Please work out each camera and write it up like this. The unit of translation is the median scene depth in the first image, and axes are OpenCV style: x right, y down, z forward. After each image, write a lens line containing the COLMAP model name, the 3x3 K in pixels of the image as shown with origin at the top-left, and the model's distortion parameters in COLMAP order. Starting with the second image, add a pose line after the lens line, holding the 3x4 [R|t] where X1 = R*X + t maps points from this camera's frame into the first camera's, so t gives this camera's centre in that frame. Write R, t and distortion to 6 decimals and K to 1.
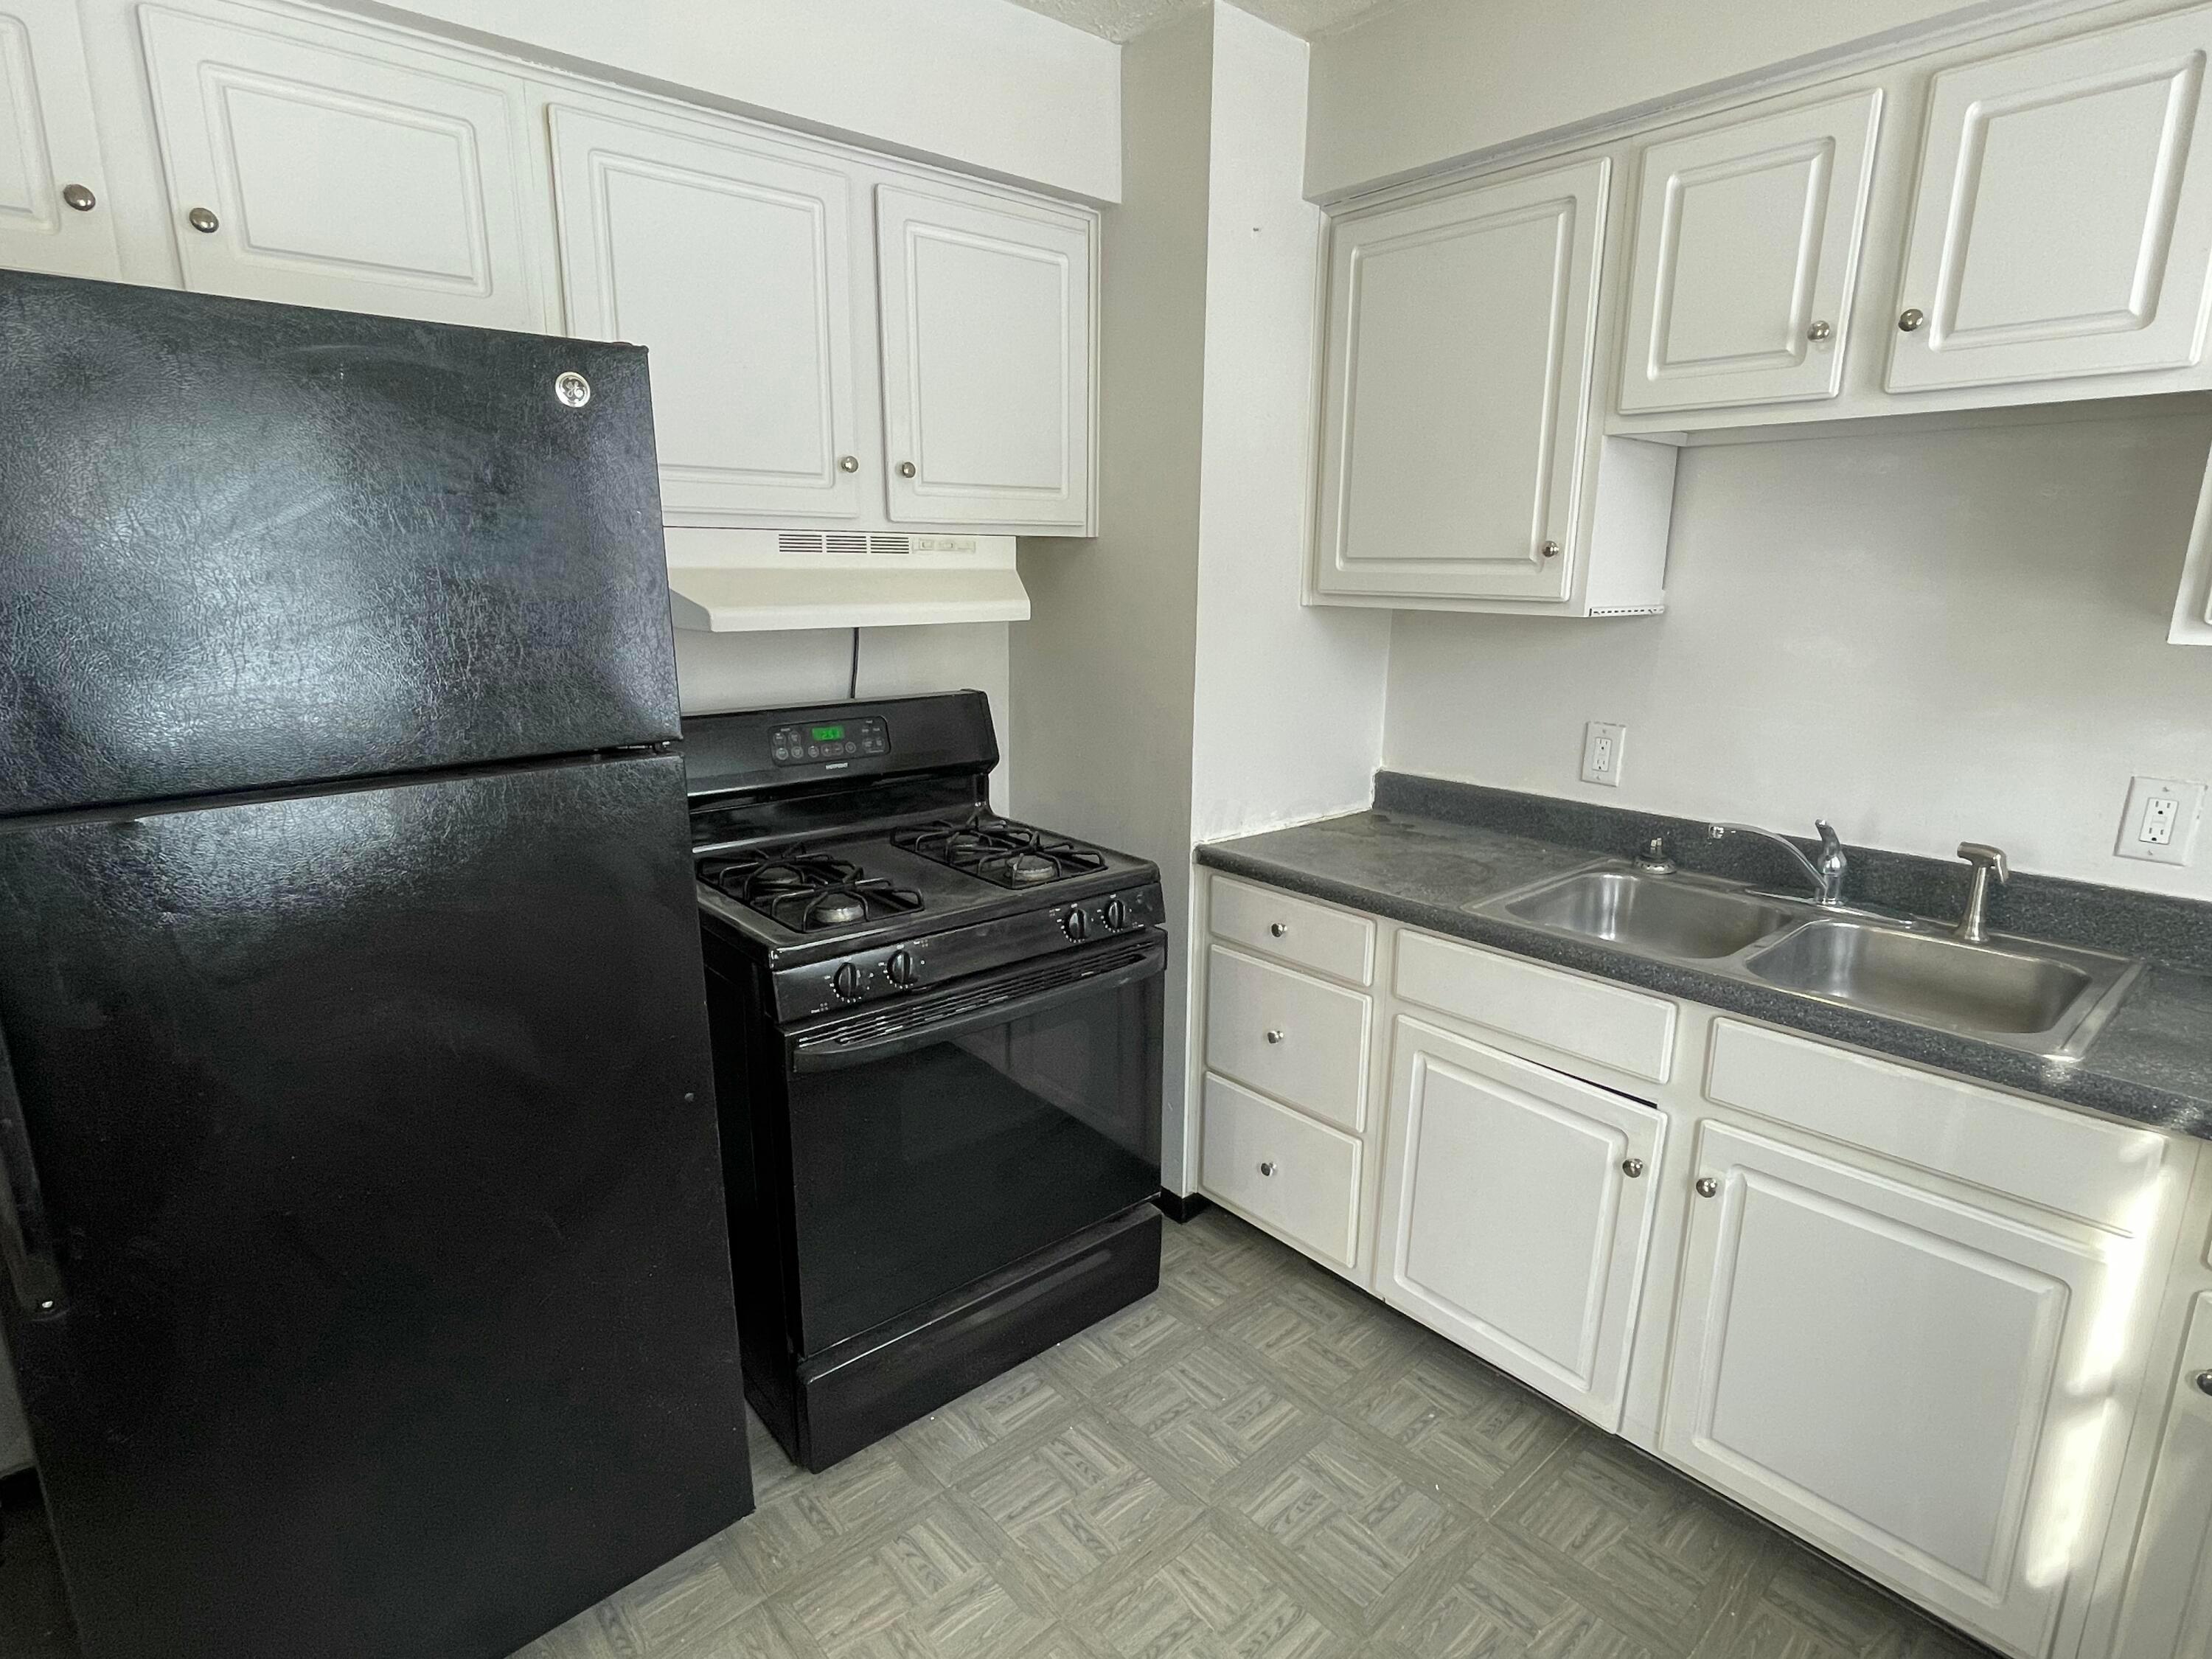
lens RADIAL K [[1145.3, 0, 1106.0], [0, 1145.3, 829.5], [0, 0, 1]] dist [-0.003485, 0.001352]
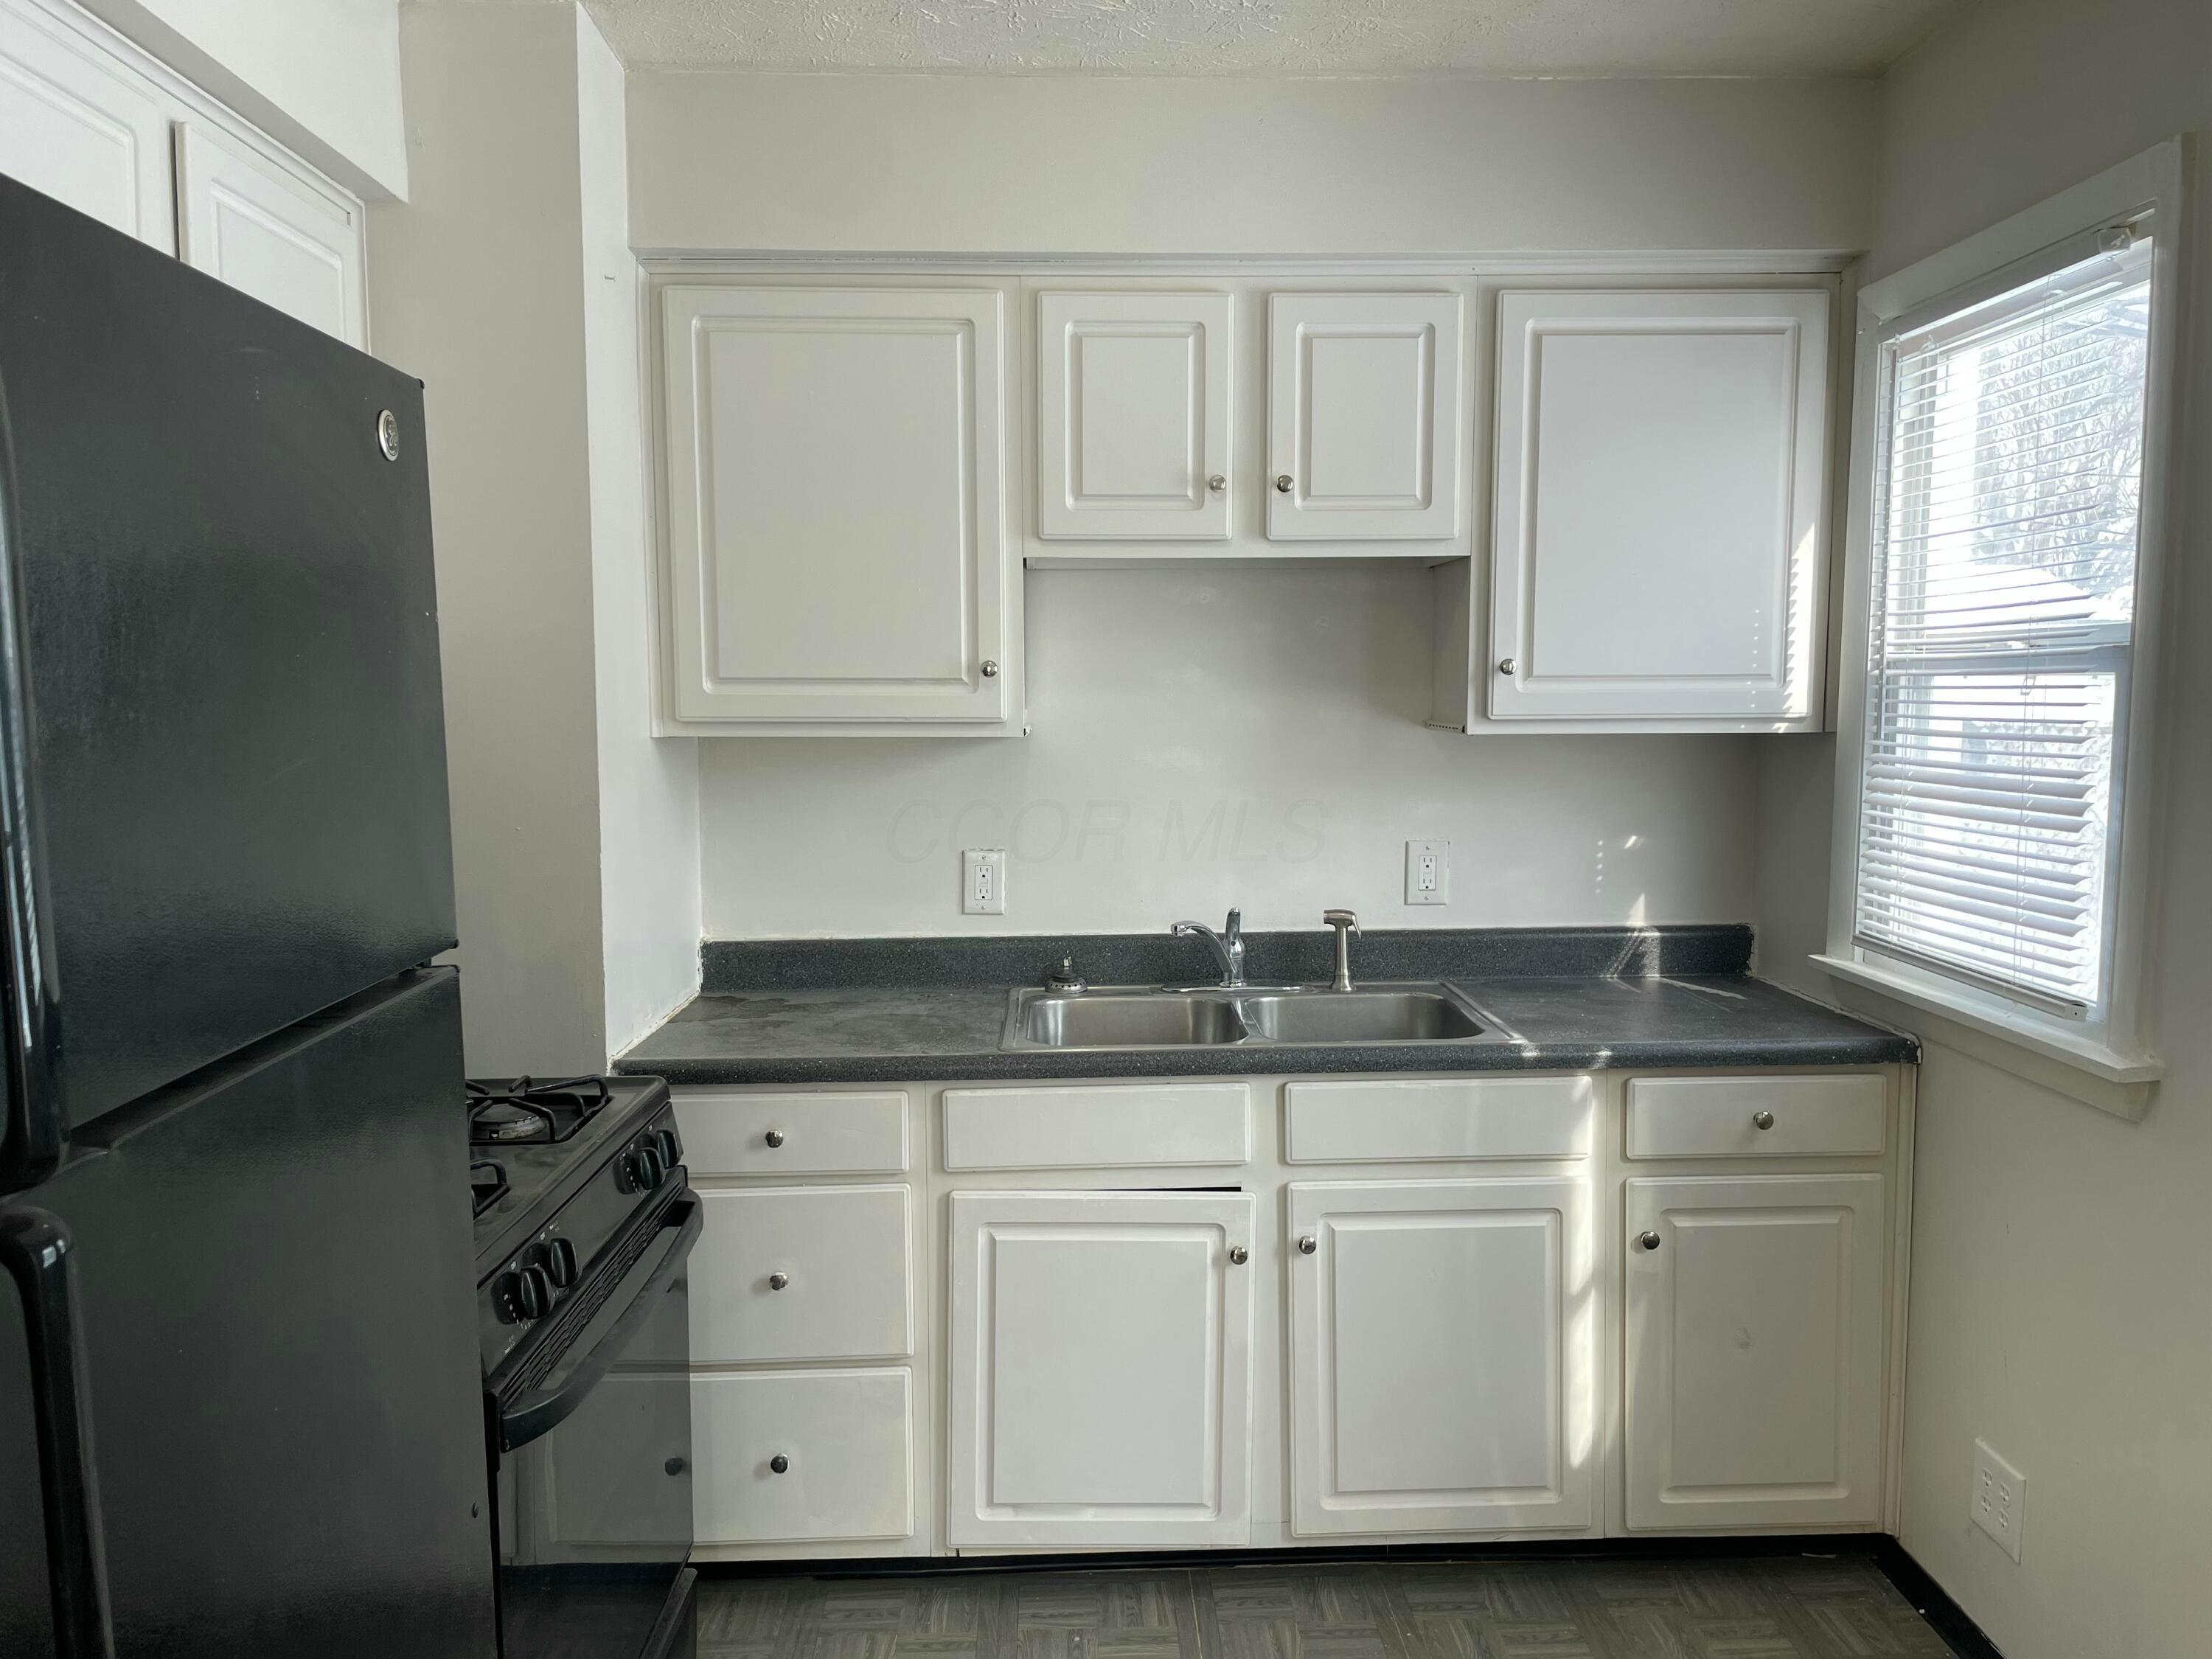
lens RADIAL K [[1662.0, 0, 1120.8], [0, 1662.0, 837.6], [0, 0, 1]] dist [0.094087, -0.110366]
pose [[0.628310, -0.079724, 0.773867, -0.673492], [0.187346, 0.980967, -0.051048, -0.013976], [-0.755068, 0.177055, 0.631287, 0.061079]]
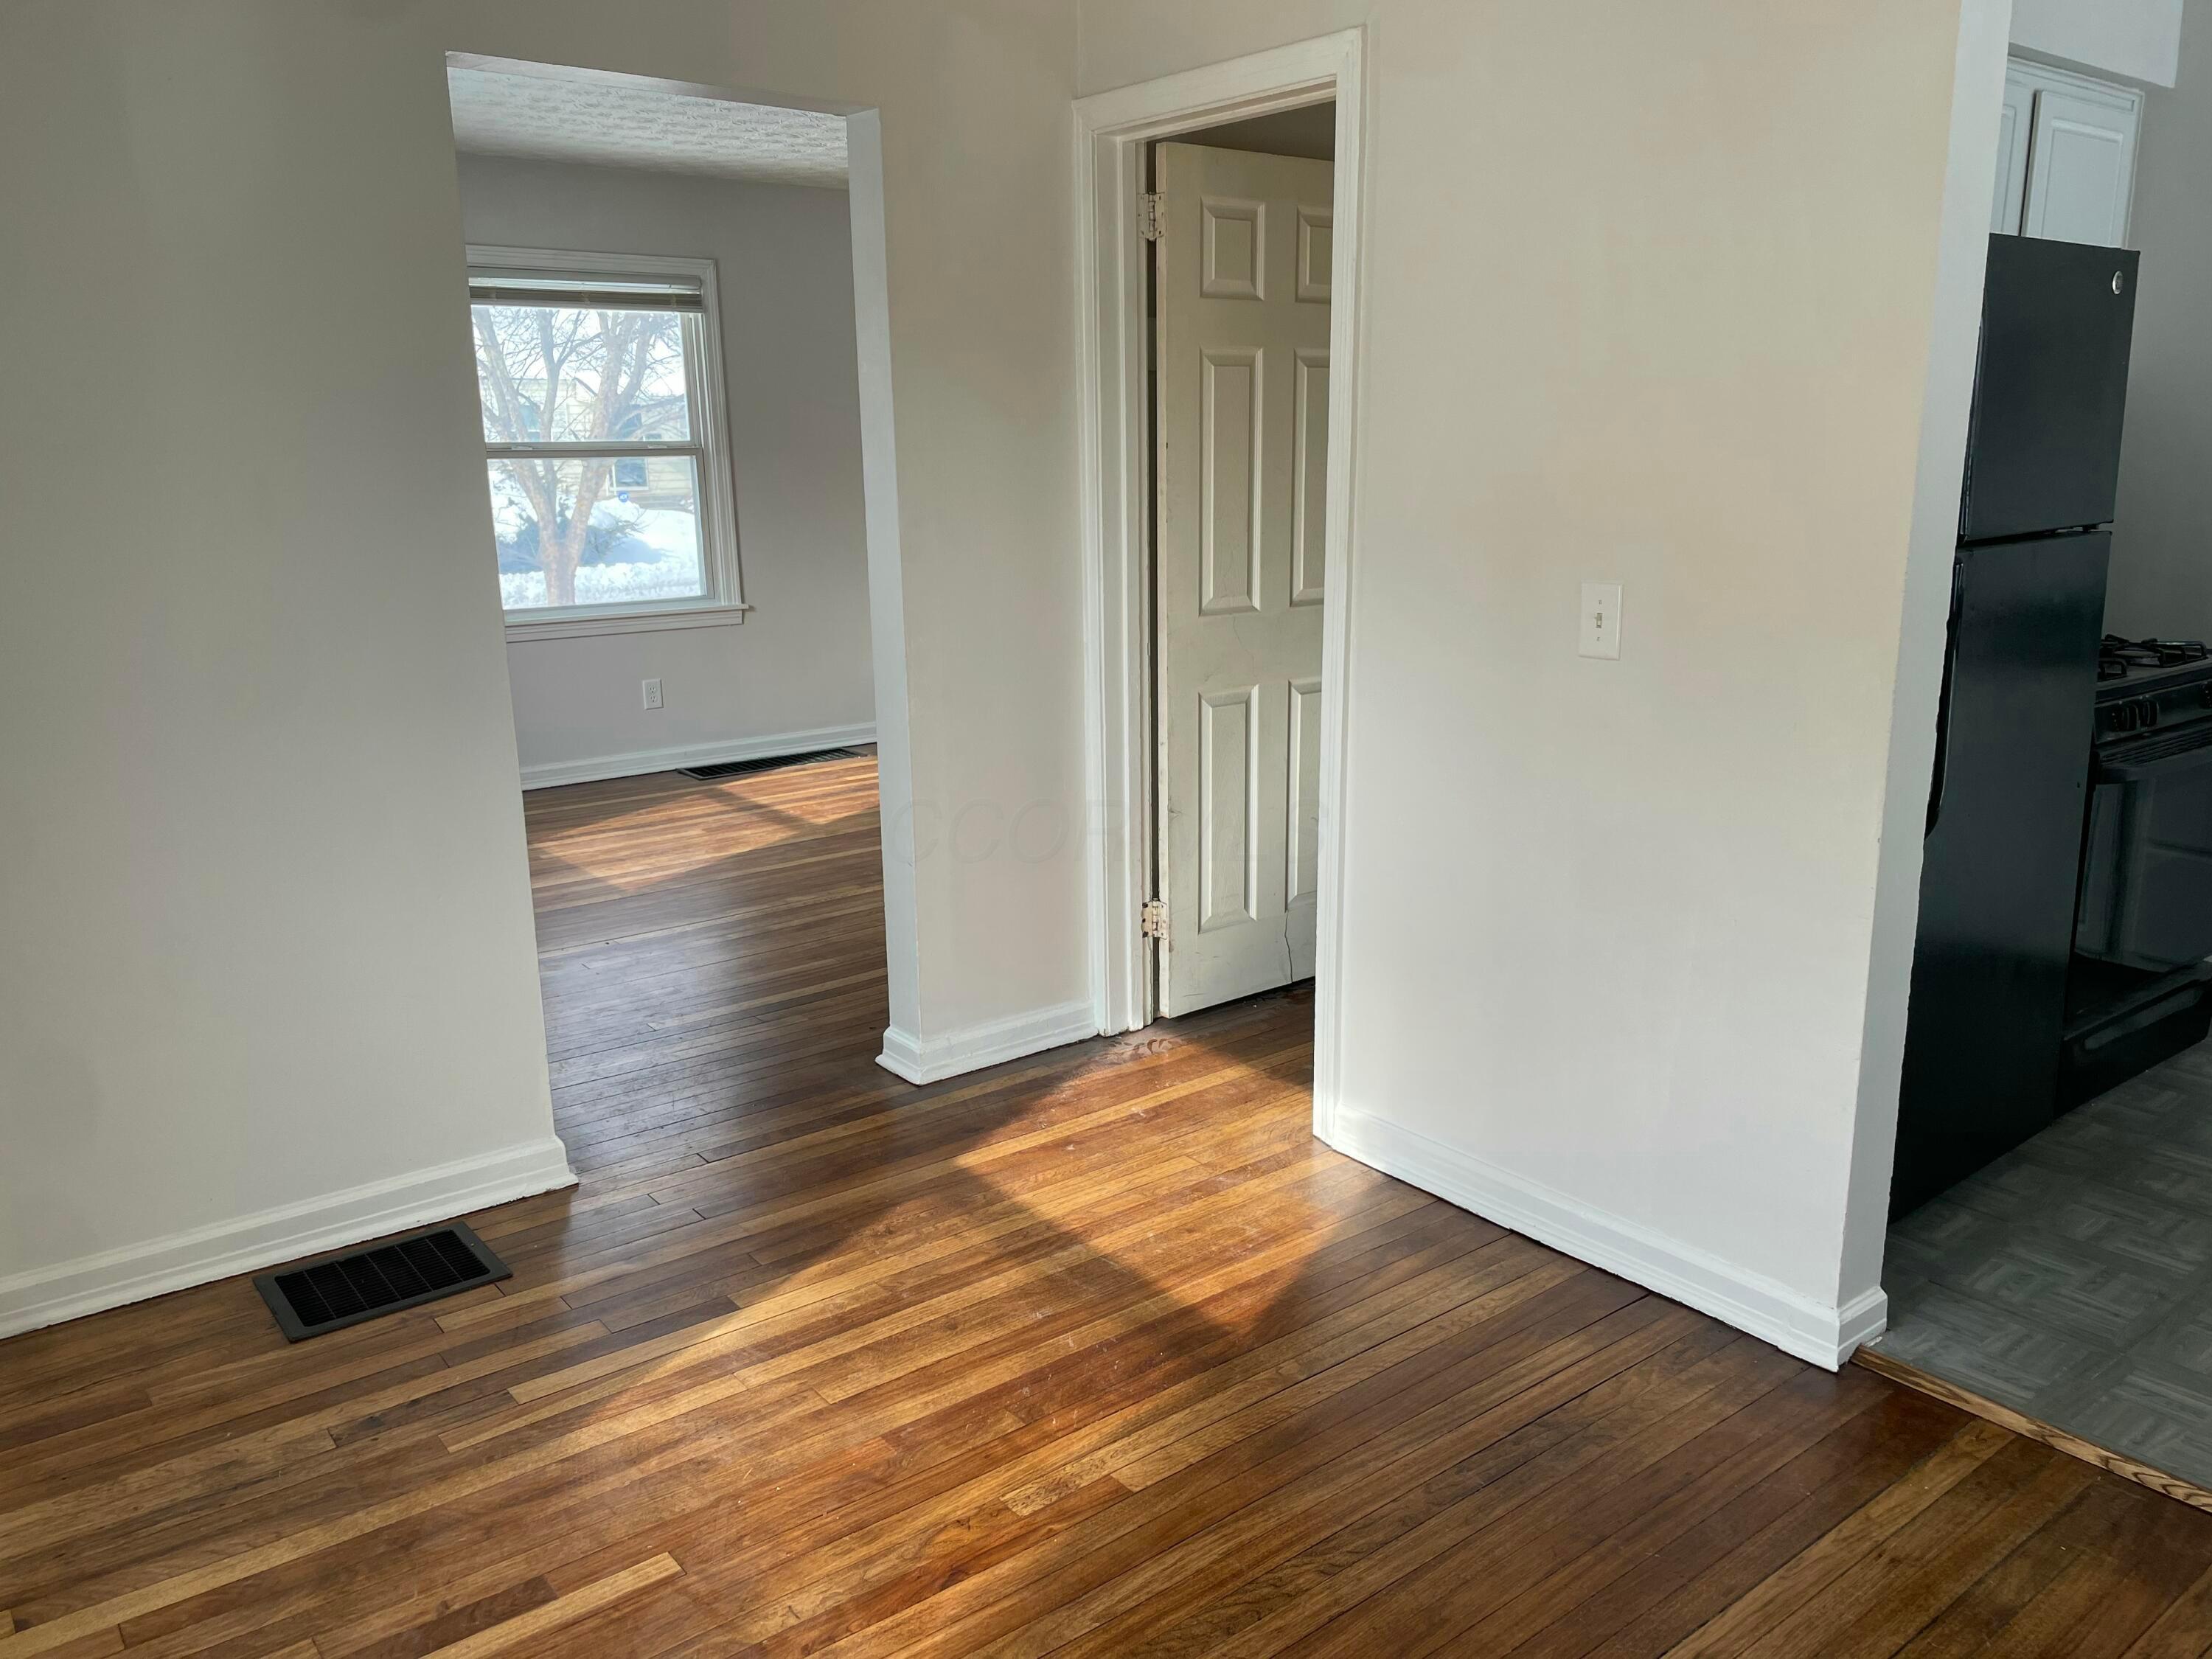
lens RADIAL K [[1662.0, 0, 1120.8], [0, 1662.0, 837.6], [0, 0, 1]] dist [0.094087, -0.110366]
pose [[0.998657, -0.002714, -0.051737, -1.132612], [0.003832, 0.999761, 0.021517, 0.190406], [0.051666, -0.021687, 0.998429, -0.896340]]
